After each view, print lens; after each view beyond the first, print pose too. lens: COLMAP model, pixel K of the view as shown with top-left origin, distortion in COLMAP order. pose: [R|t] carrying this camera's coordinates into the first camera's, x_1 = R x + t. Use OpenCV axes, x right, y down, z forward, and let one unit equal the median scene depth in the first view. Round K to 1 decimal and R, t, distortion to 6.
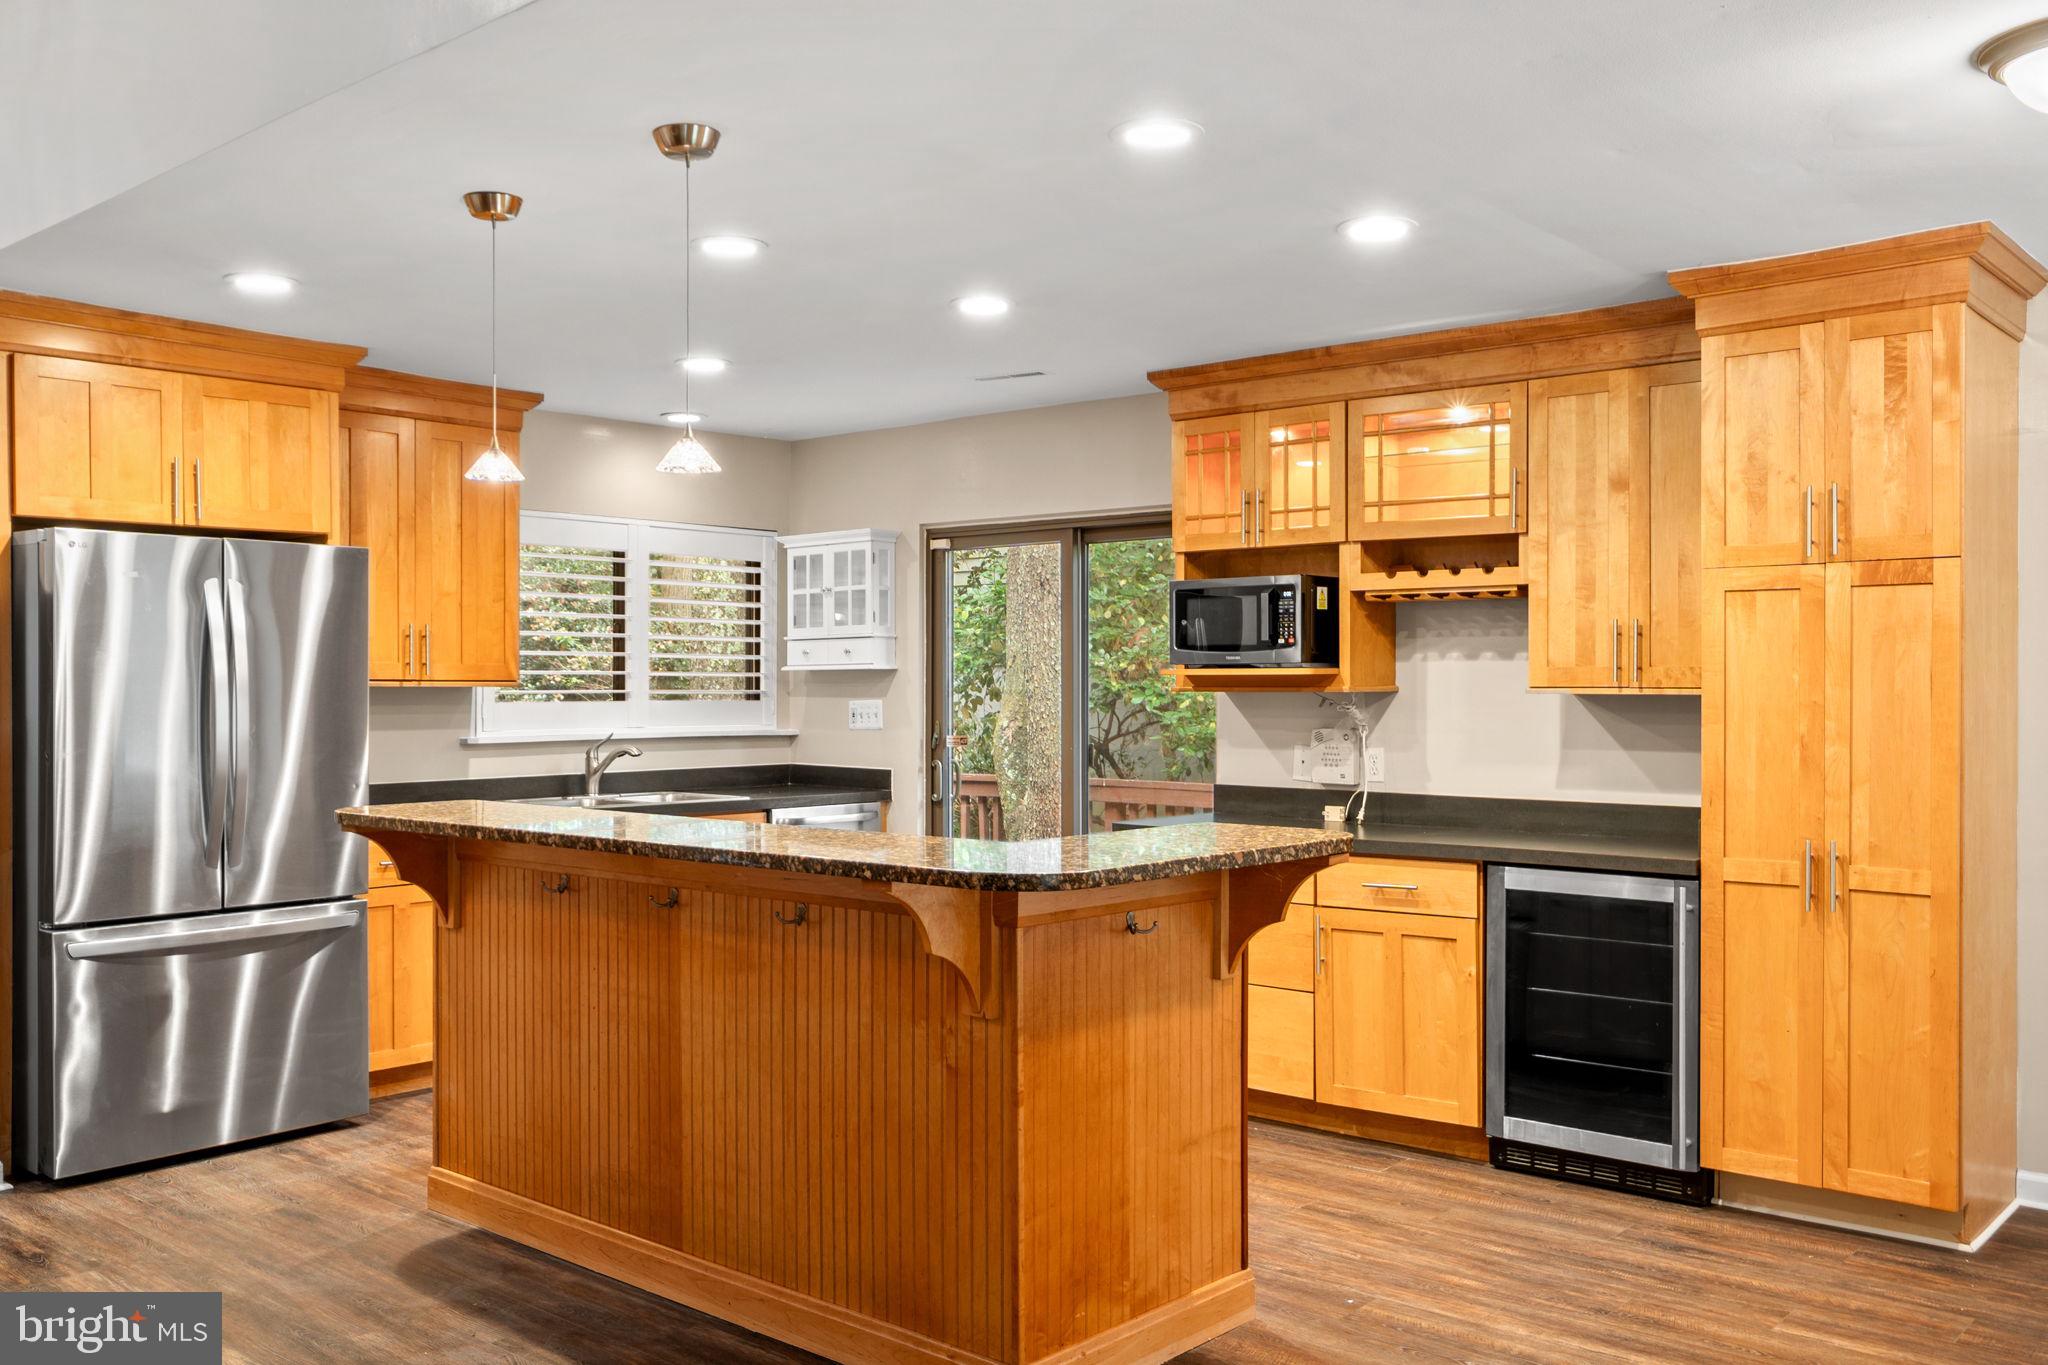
lens RADIAL K [[1752.1, 0, 1017.0], [0, 1752.1, 700.7], [0, 0, 1]] dist [0.010038, -0.007419]
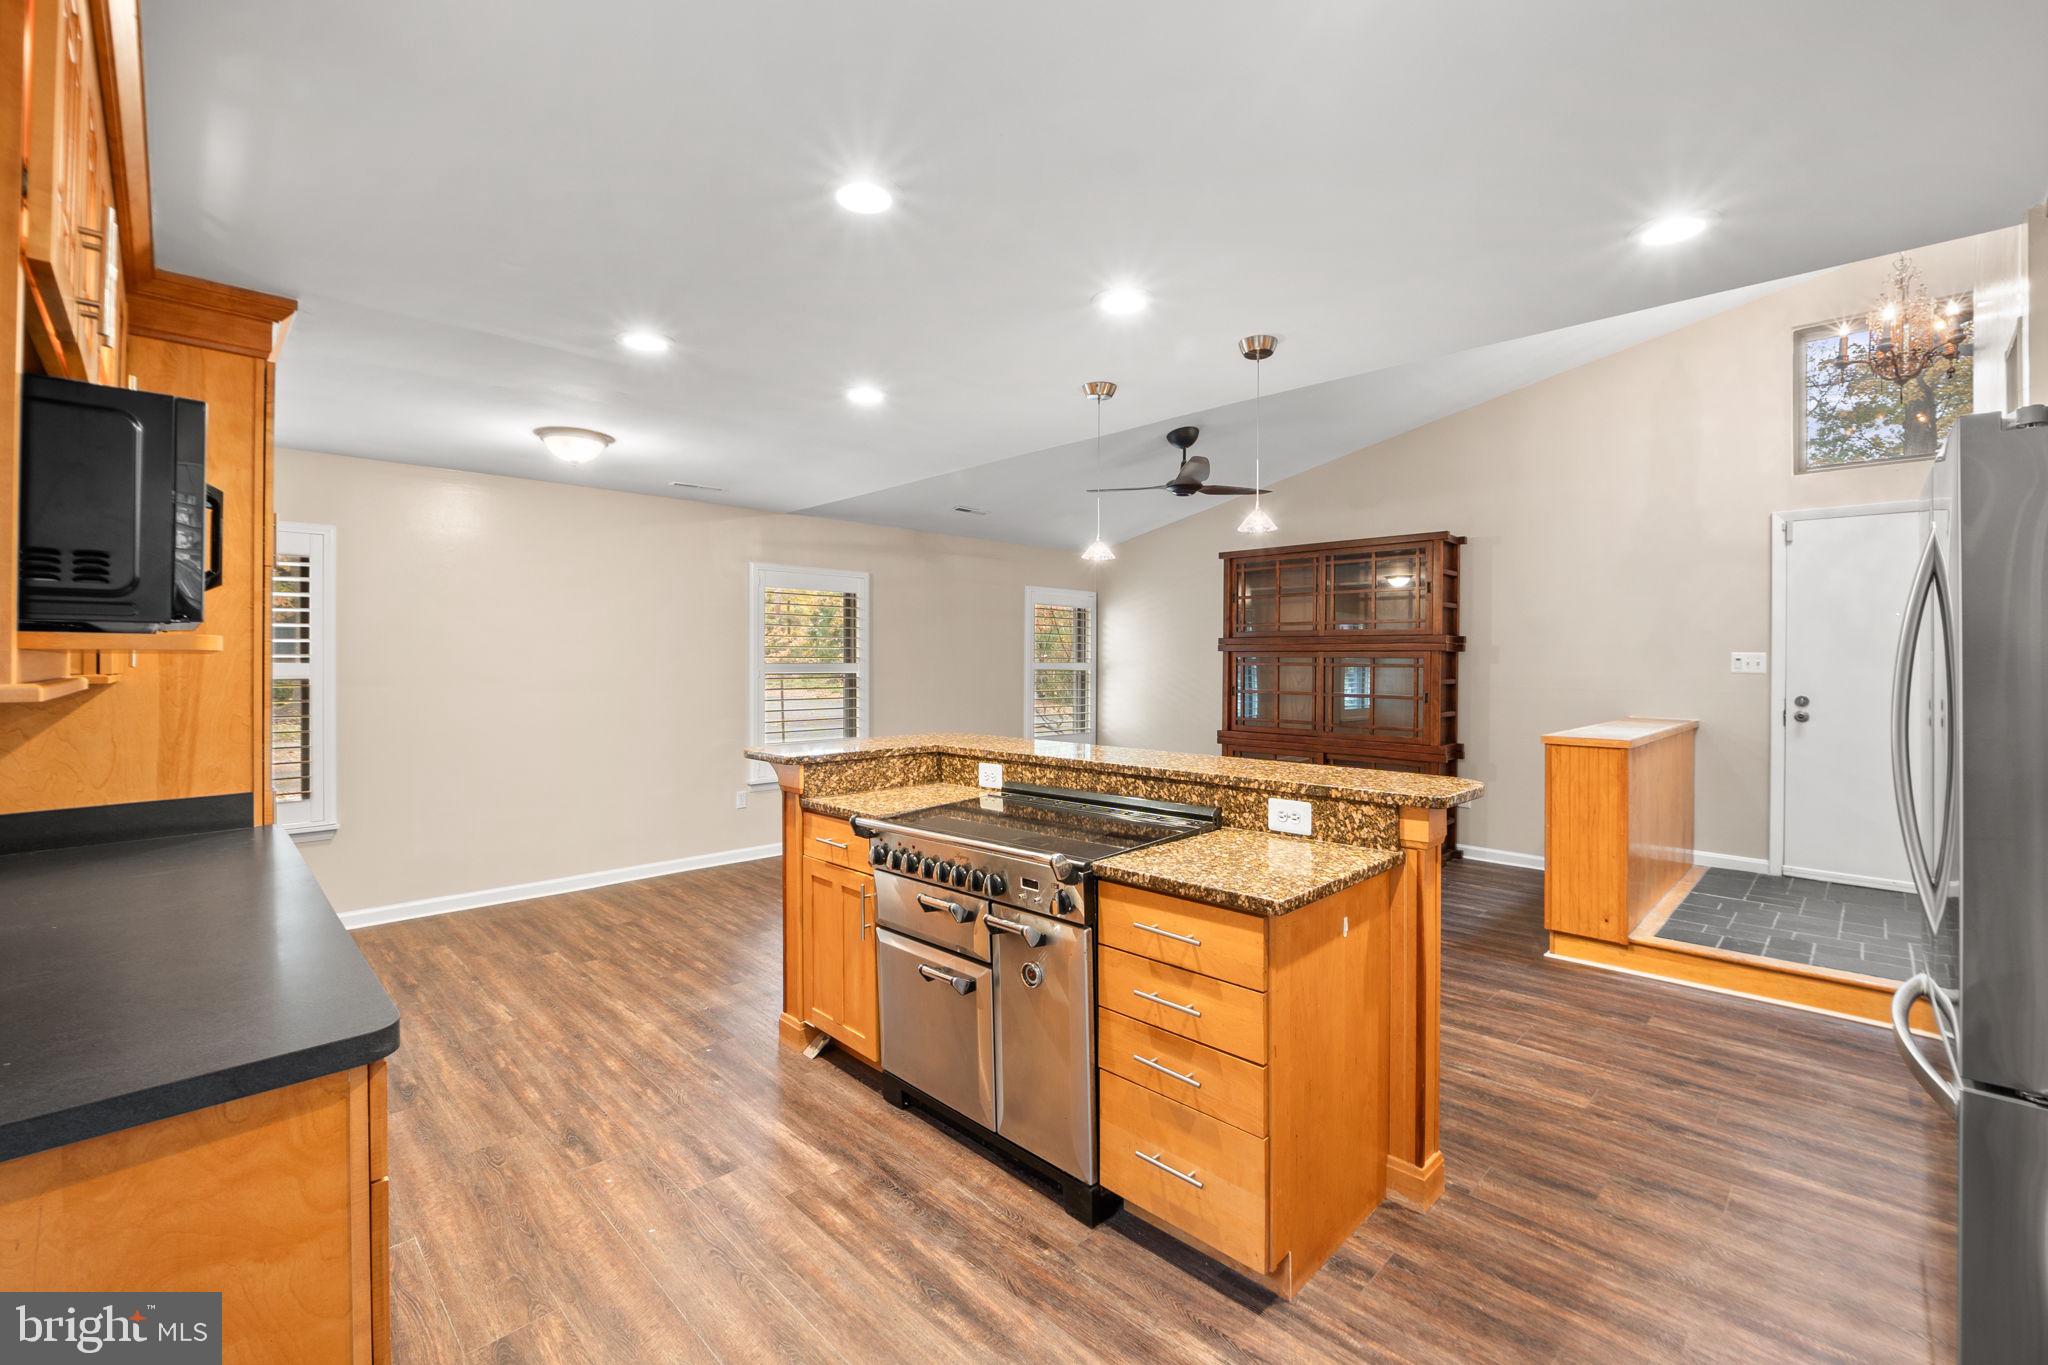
lens RADIAL K [[855.0, 0, 1032.4], [0, 855.0, 640.5], [0, 0, 1]] dist [-0.014094, 0.000711]
pose [[-0.998066, -0.000056, 0.062155, -0.127336], [-0.000632, 0.999957, -0.009251, -0.021777], [-0.062152, -0.009273, -0.998024, 1.458280]]
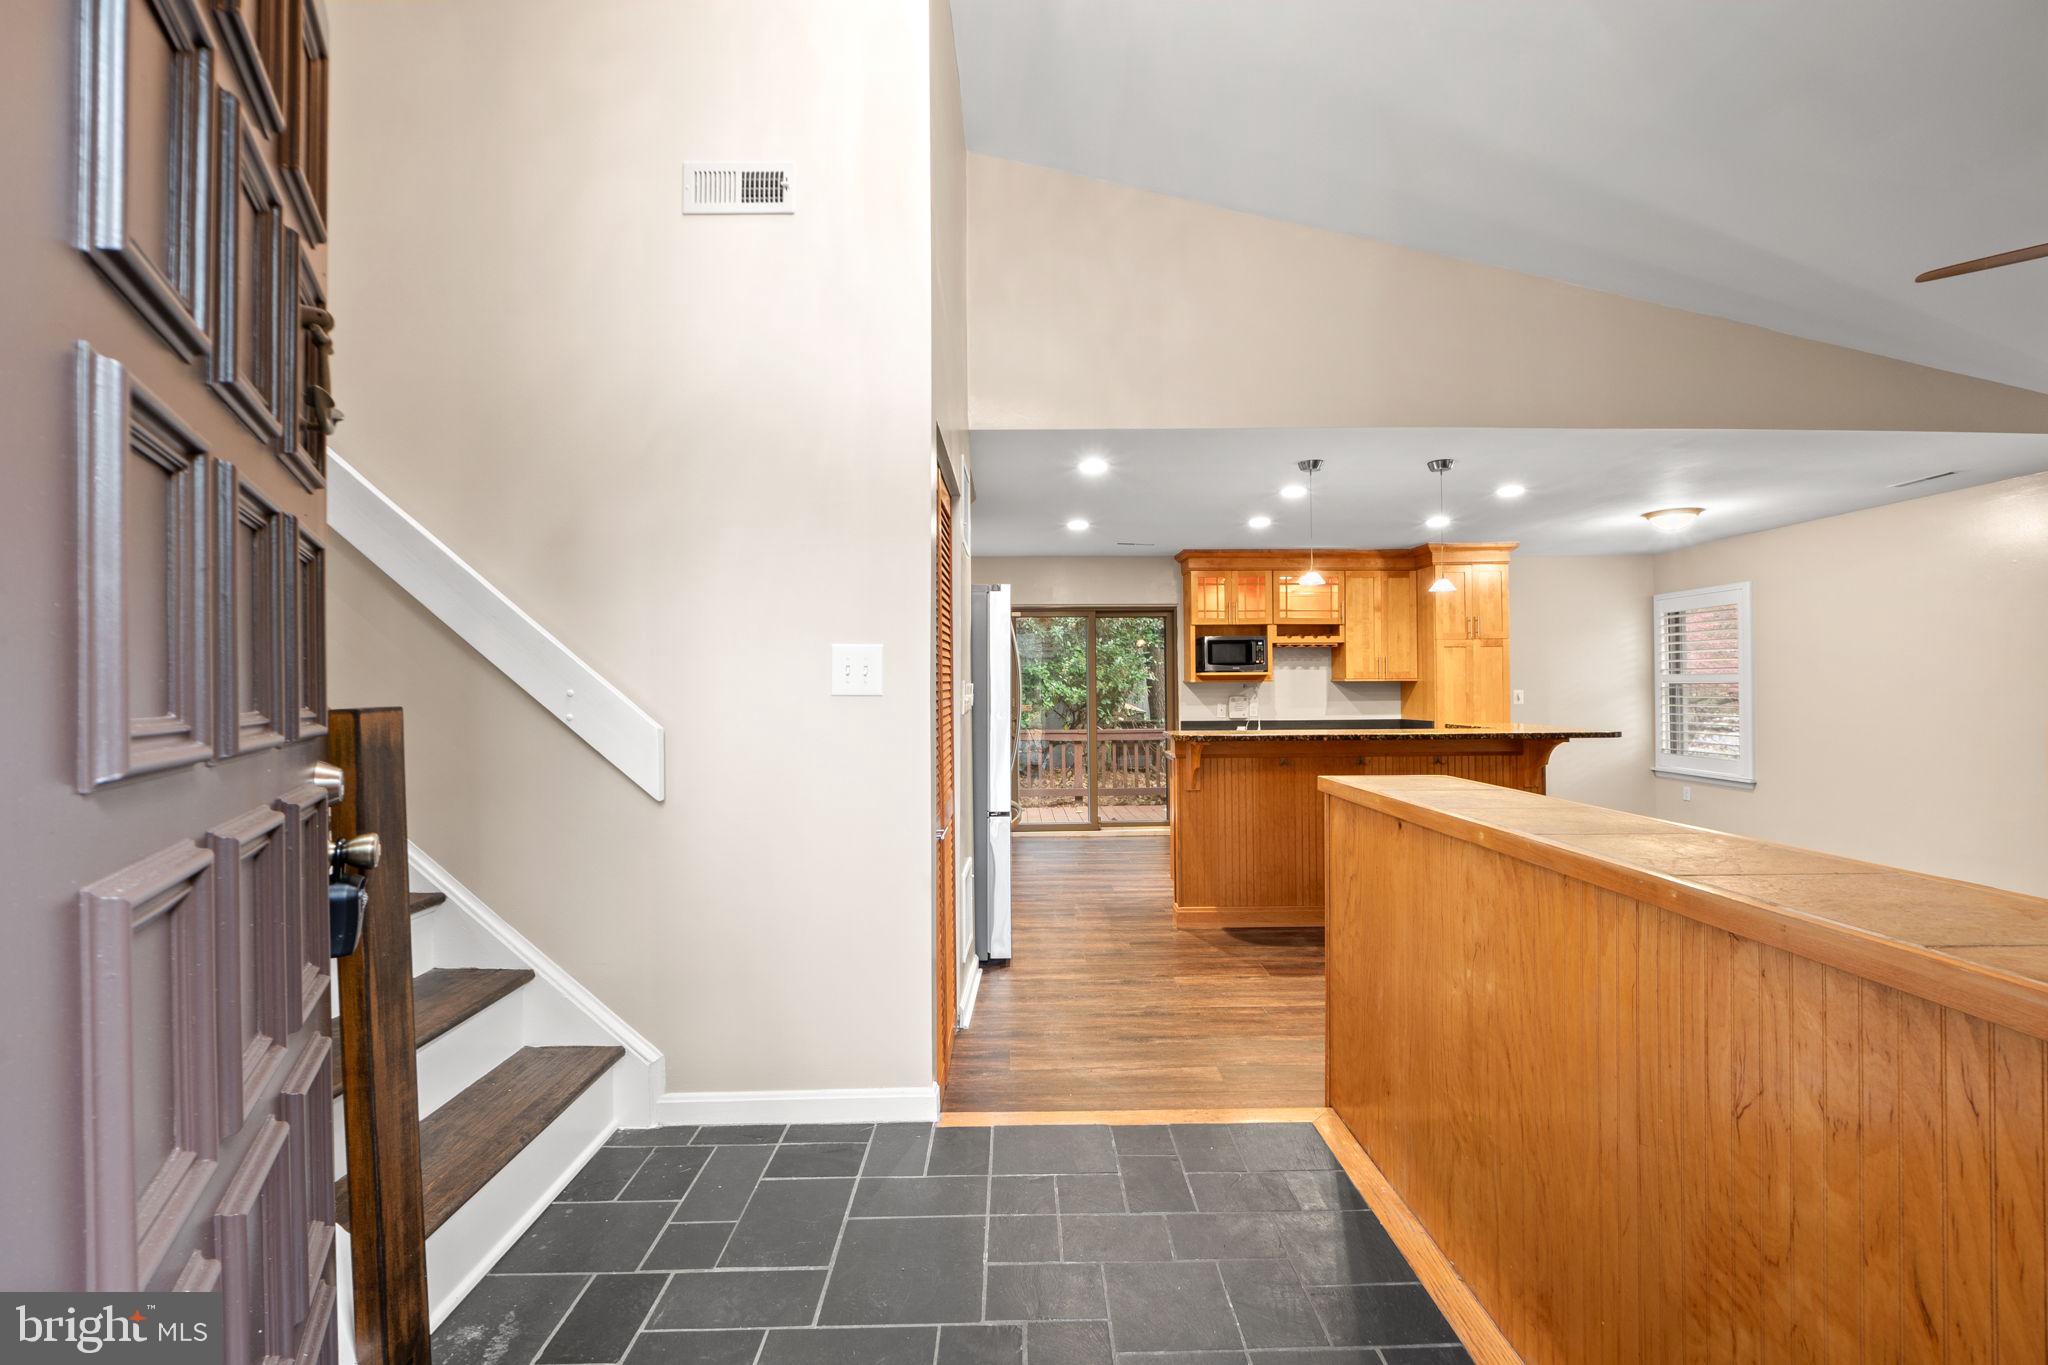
lens RADIAL K [[855.0, 0, 1022.5], [0, 855.0, 679.4], [0, 0, 1]] dist [-0.014094, 0.000711]
pose [[0.745337, -0.000322, 0.666688, -1.111437], [0.015891, 0.999724, -0.017283, 0.009626], [-0.666498, 0.023476, 0.745137, 0.352991]]
